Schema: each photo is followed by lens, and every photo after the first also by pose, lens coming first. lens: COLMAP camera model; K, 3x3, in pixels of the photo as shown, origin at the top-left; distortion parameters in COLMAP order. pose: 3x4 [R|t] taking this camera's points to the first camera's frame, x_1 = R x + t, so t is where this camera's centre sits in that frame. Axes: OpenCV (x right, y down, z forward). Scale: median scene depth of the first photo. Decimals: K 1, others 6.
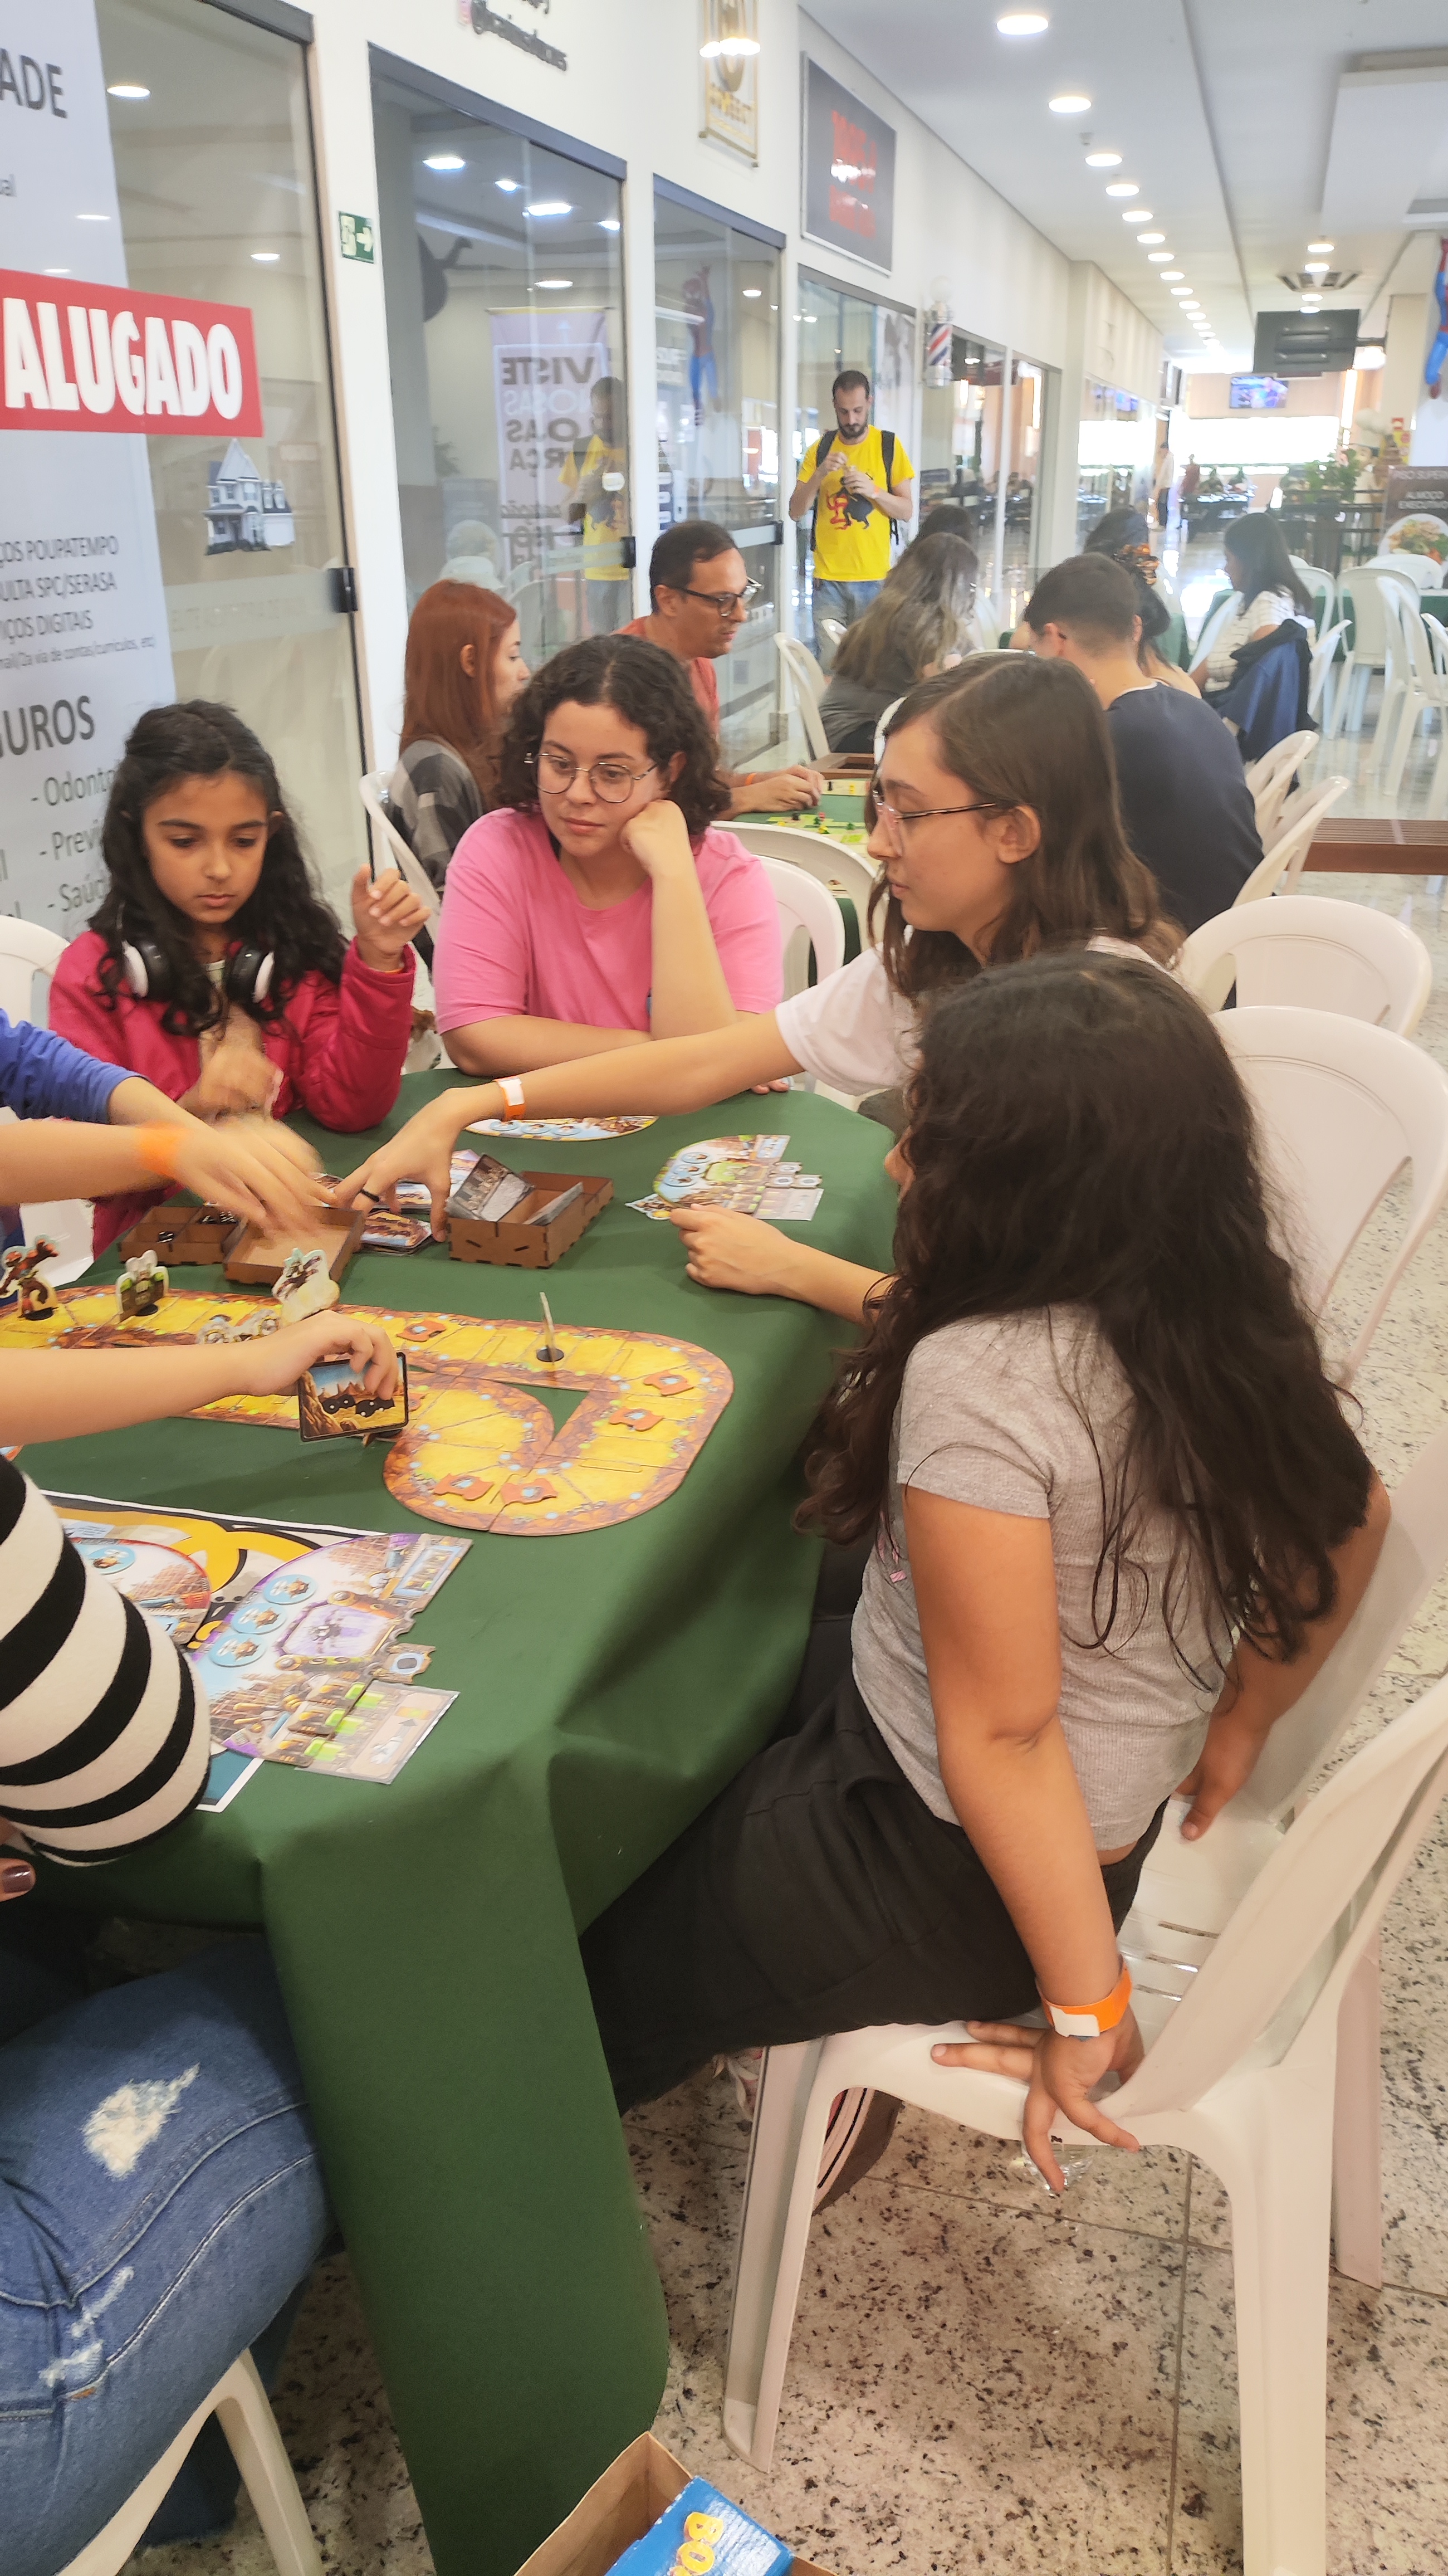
lens RADIAL K [[1895.6, 0, 728.0], [0, 1895.6, 1278.3], [0, 0, 1]] dist [0.064368, -0.087818]
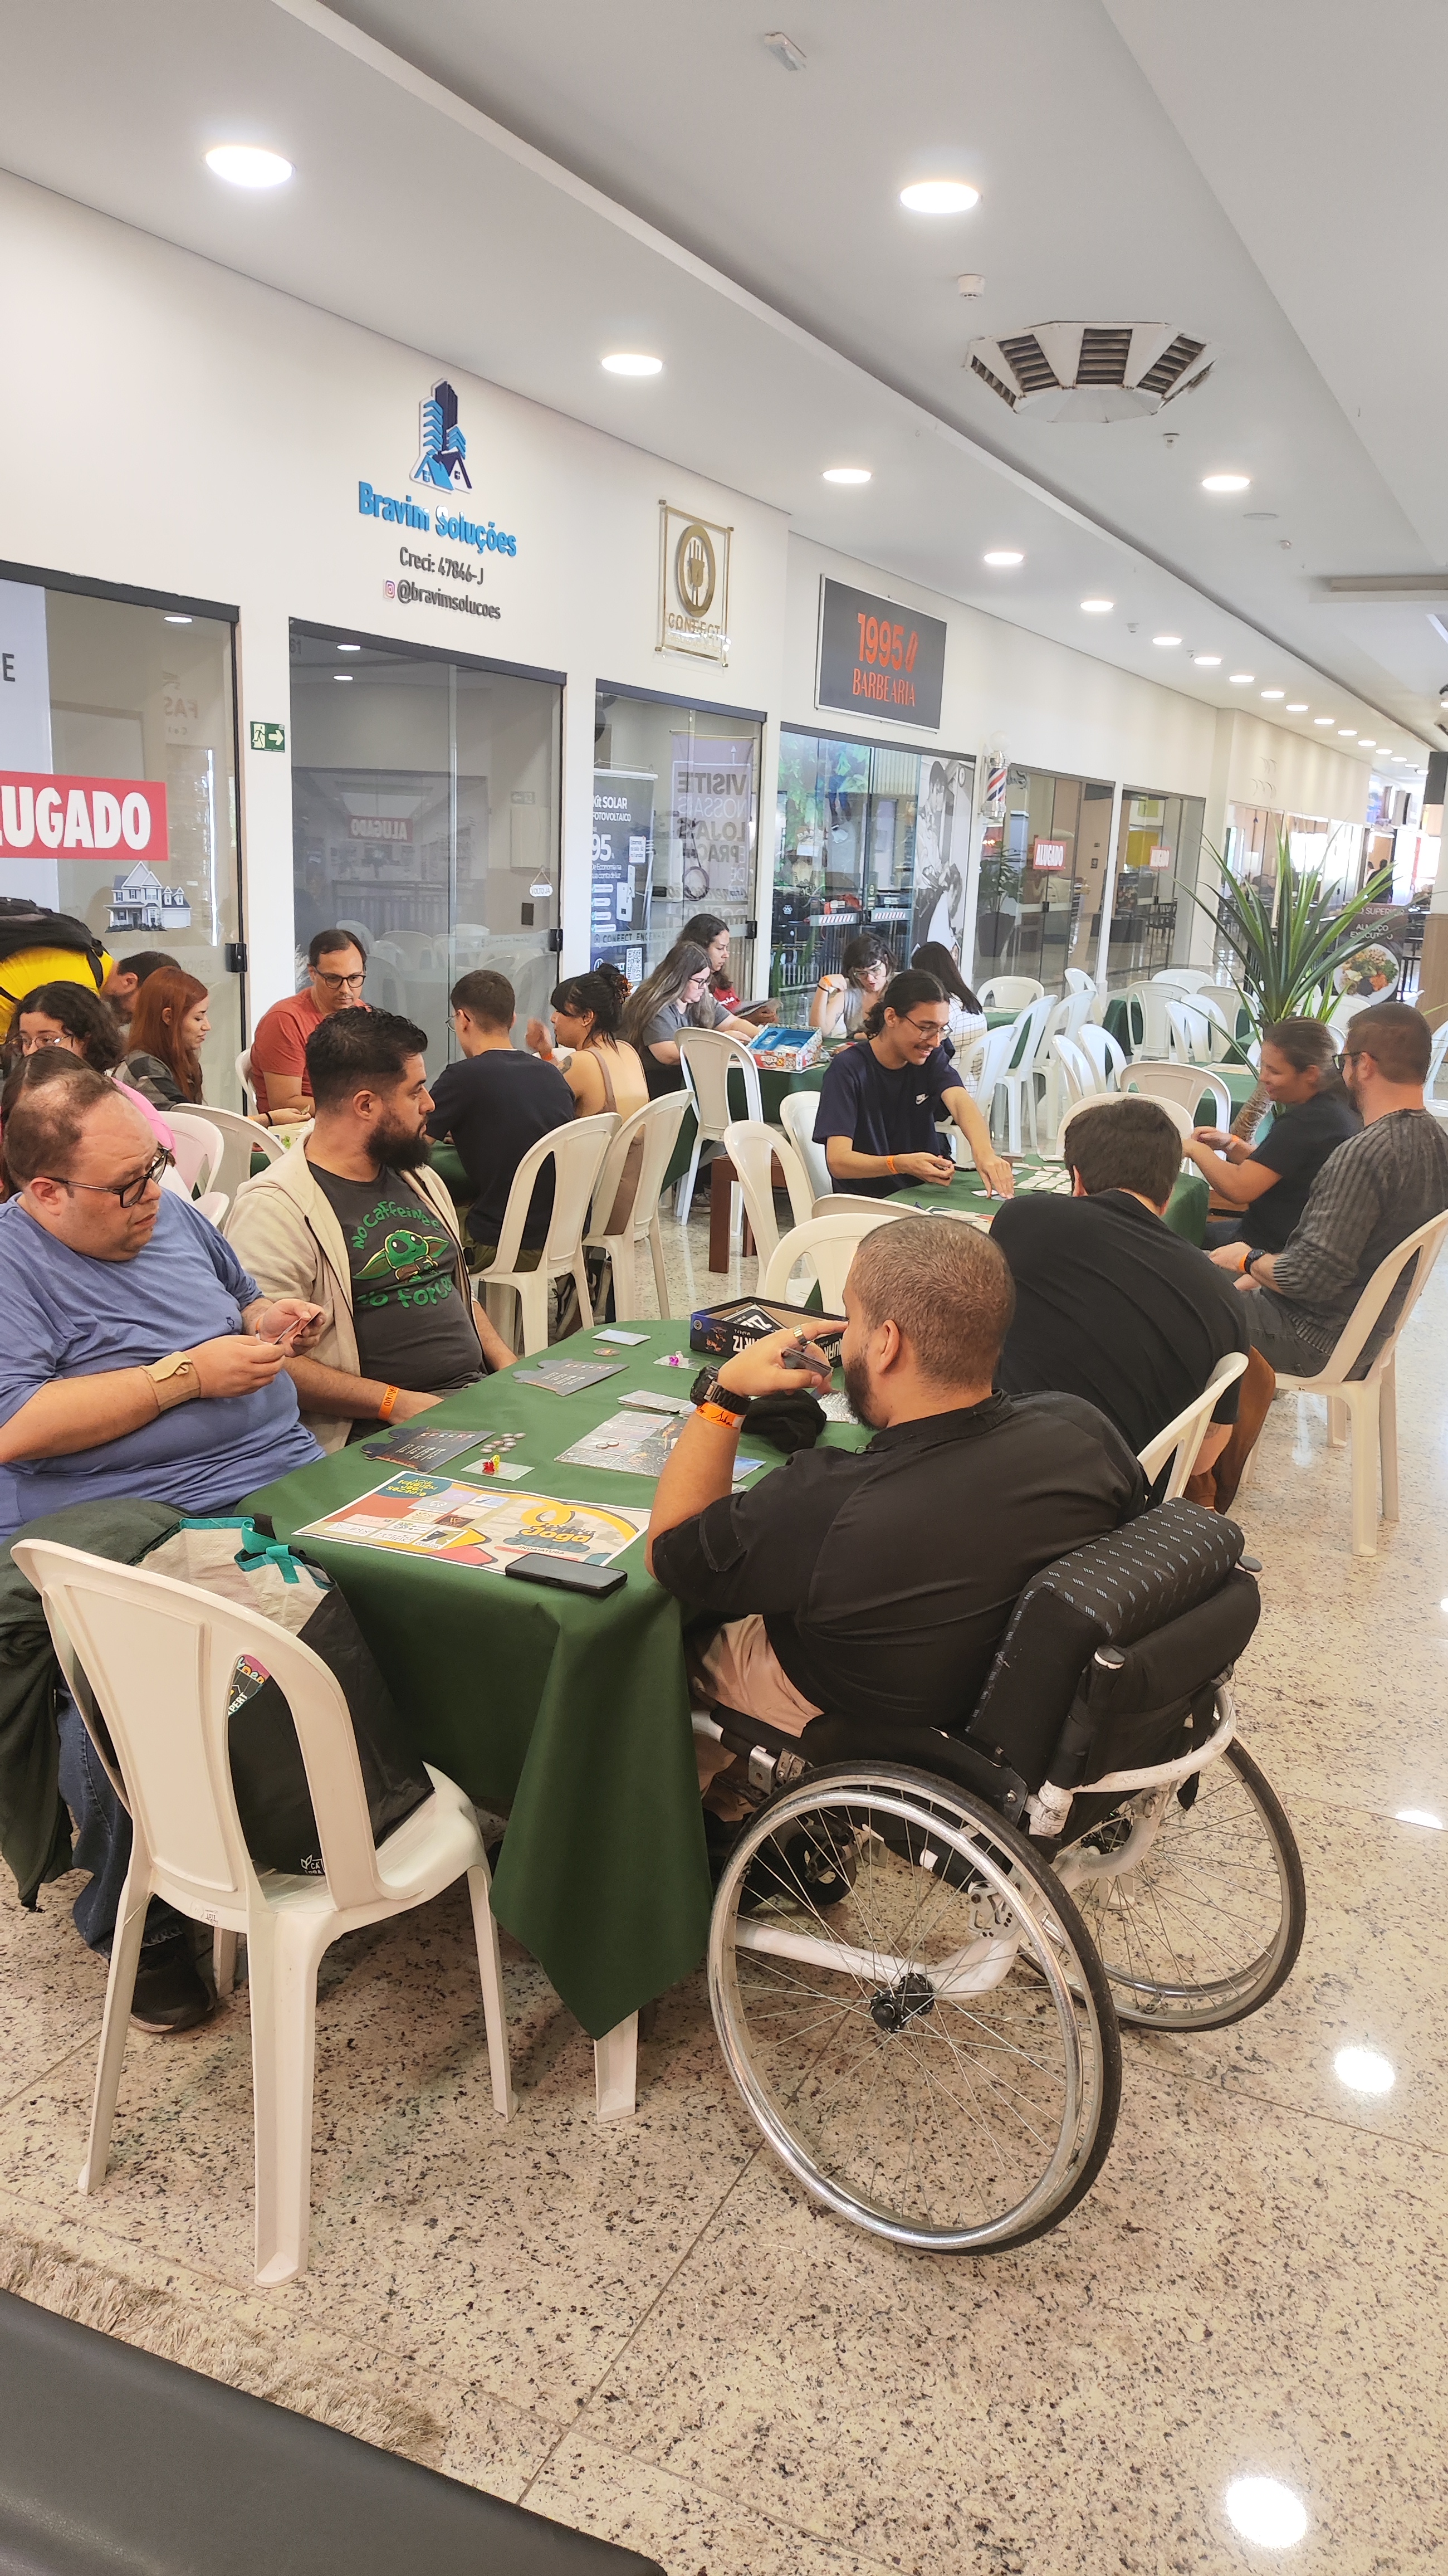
lens RADIAL K [[1895.6, 0, 741.1], [0, 1895.6, 1279.8], [0, 0, 1]] dist [0.064368, -0.087818]
pose [[0.986223, 0.084975, -0.141927, 0.465999], [-0.108525, 0.979892, -0.167432, 0.094803], [0.124846, 0.180528, 0.975614, -0.374960]]
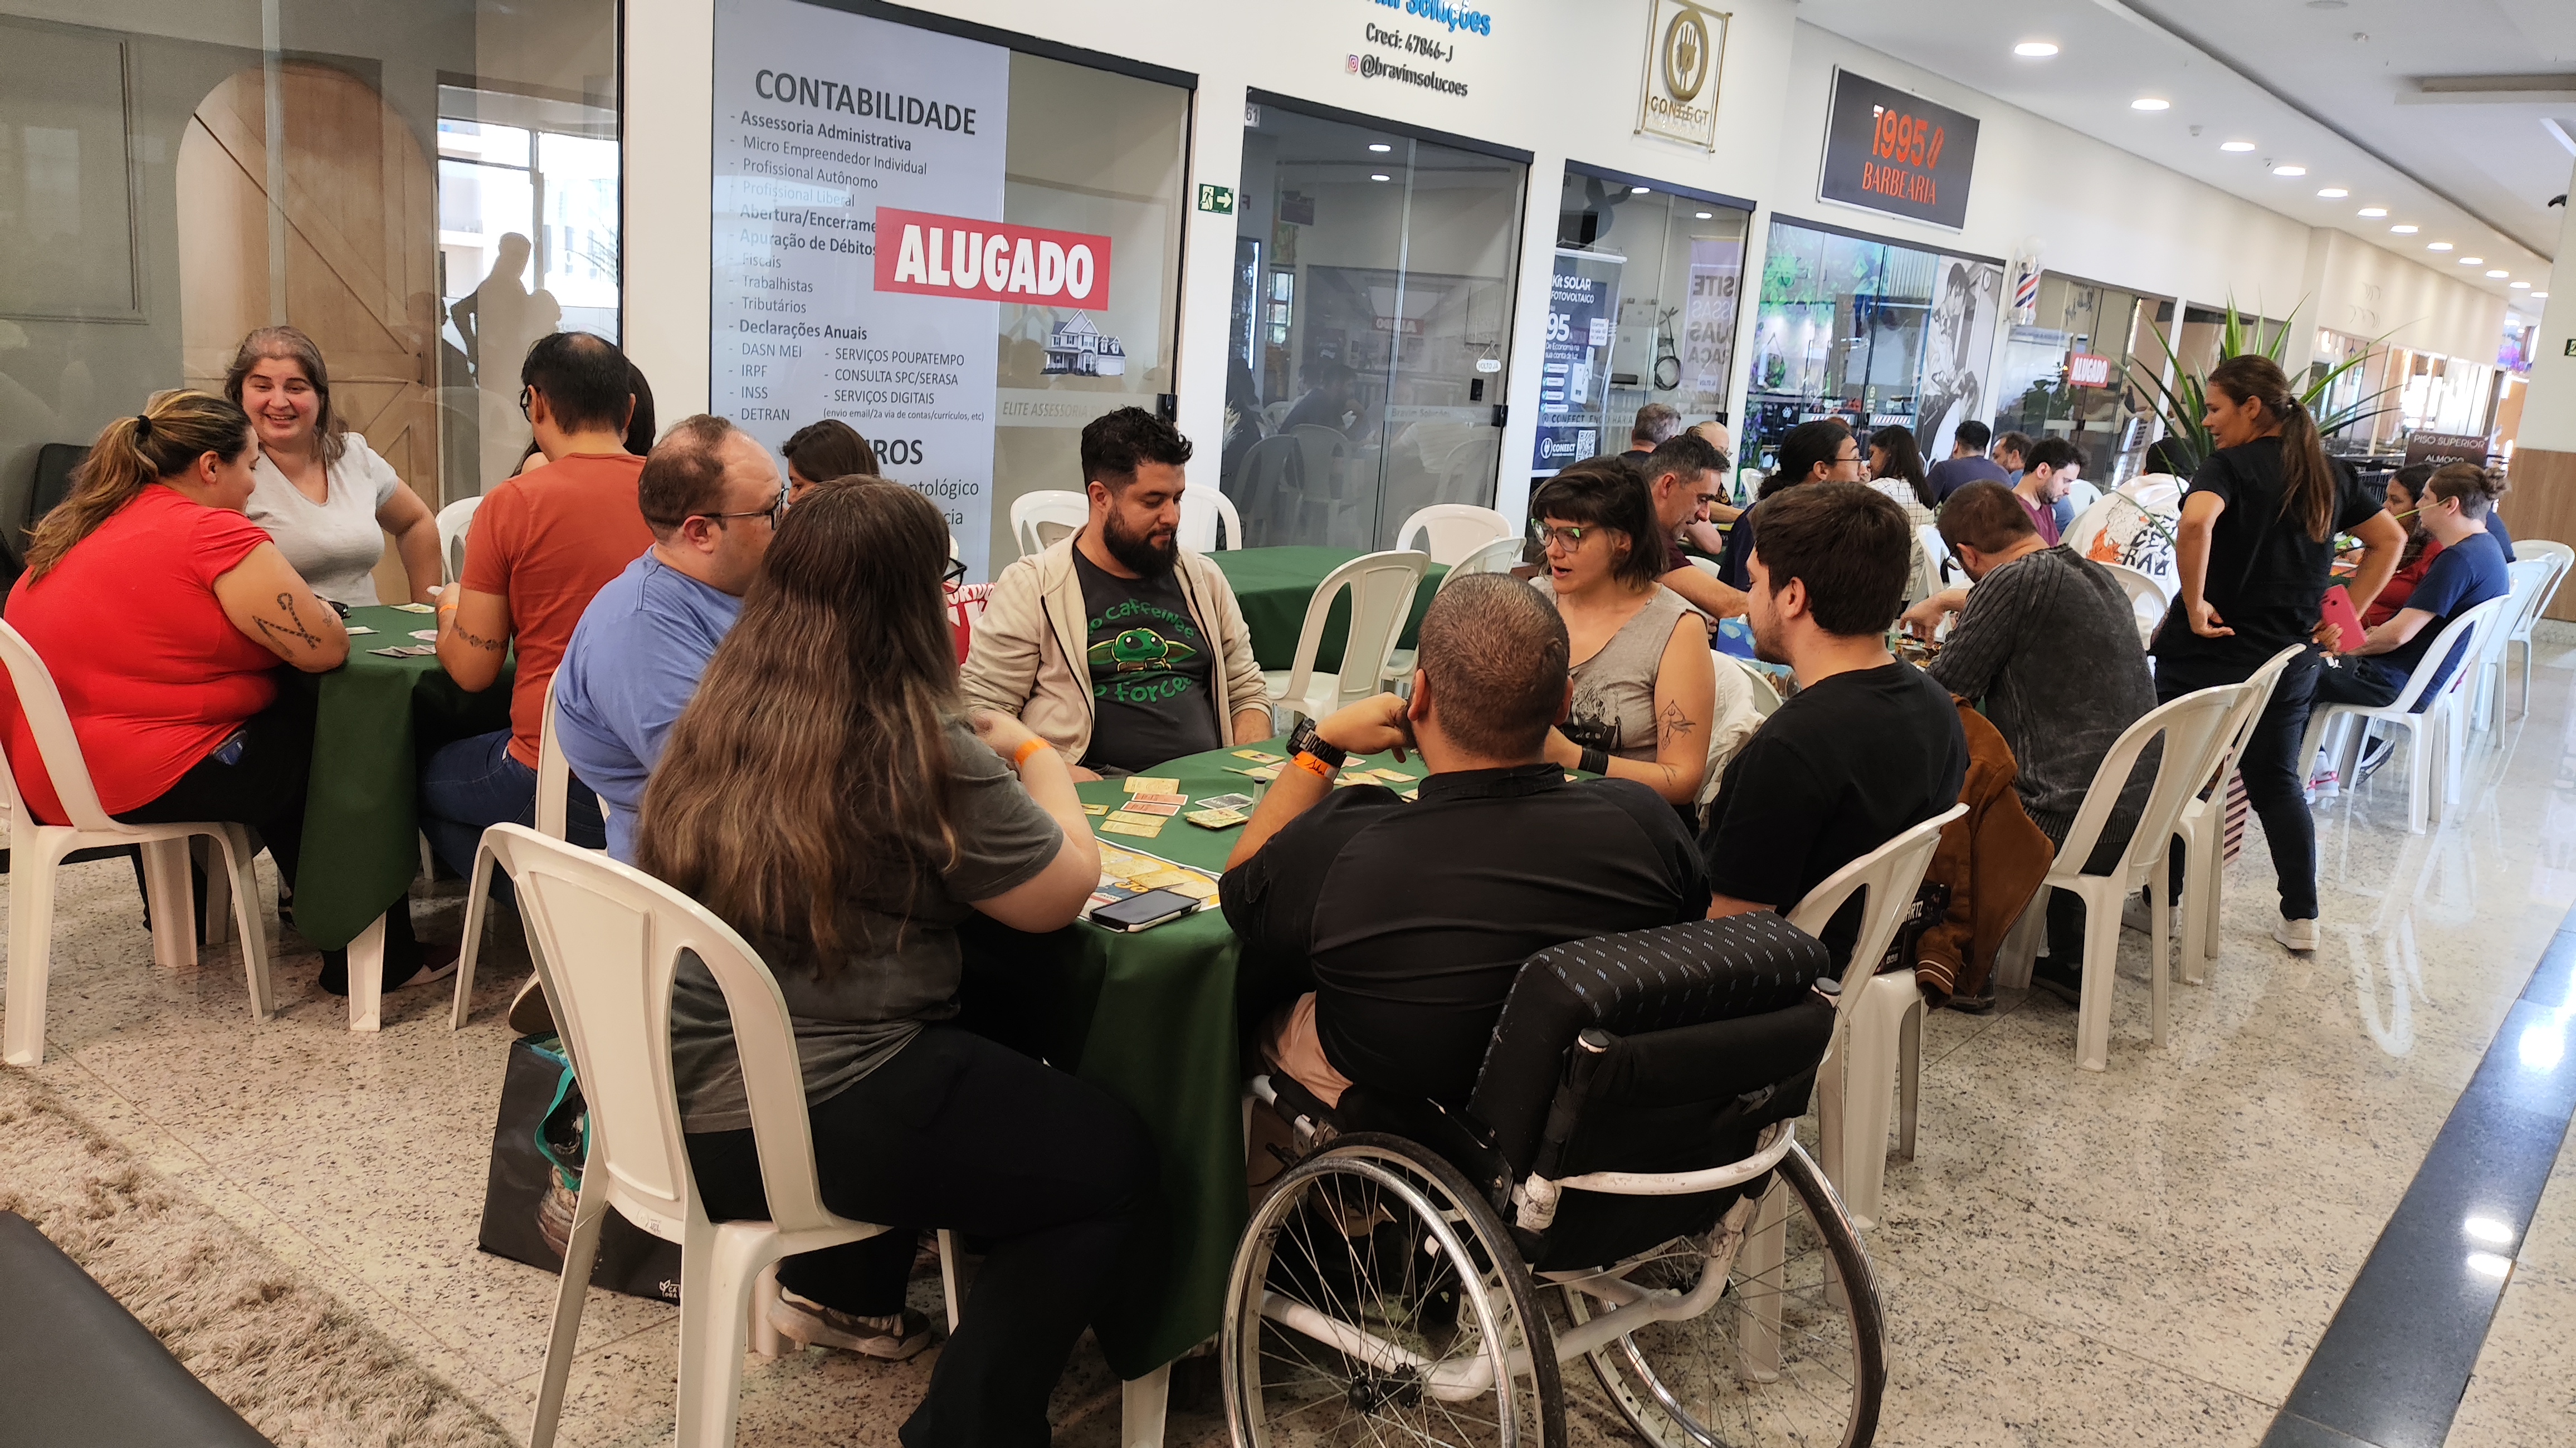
lens RADIAL K [[1895.6, 0, 1301.9], [0, 1895.6, 717.1], [0, 0, 1]] dist [0.064368, -0.087818]
pose [[0.912700, 0.162515, -0.374922, 0.579819], [-0.237415, 0.957662, -0.162844, 0.112478], [0.332584, 0.237640, 0.912642, -0.331748]]
